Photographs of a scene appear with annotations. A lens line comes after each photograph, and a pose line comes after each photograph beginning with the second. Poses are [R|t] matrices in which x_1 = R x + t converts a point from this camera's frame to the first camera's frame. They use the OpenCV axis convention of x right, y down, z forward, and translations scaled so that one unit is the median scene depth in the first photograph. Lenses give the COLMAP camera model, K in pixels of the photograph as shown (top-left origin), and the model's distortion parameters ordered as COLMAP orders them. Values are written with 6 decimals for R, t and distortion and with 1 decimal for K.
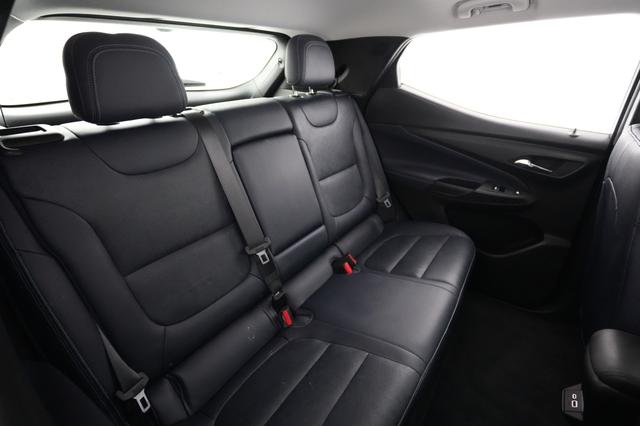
lens RADIAL K [[317.3, 0, 320.0], [0, 317.3, 213.0], [0, 0, 1]] dist [-0.002481, -0.000900]
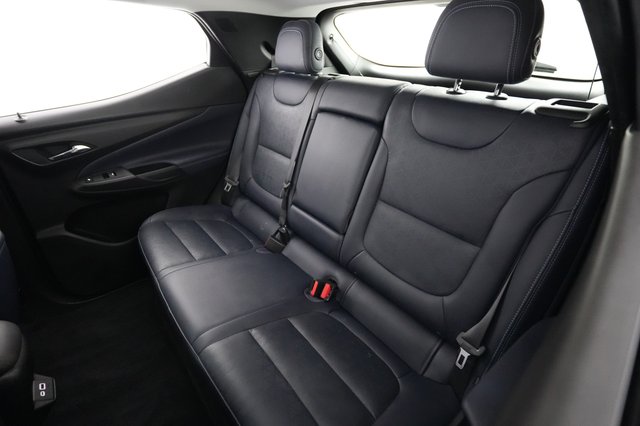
lens RADIAL K [[318.7, 0, 320.0], [0, 318.7, 213.0], [0, 0, 1]] dist [0.002644, 0.000603]
pose [[-0.277592, 0.466070, -0.840072, 0.783375], [-0.414463, 0.730777, 0.542388, -0.490180], [0.866697, 0.498741, -0.009689, 1.015845]]
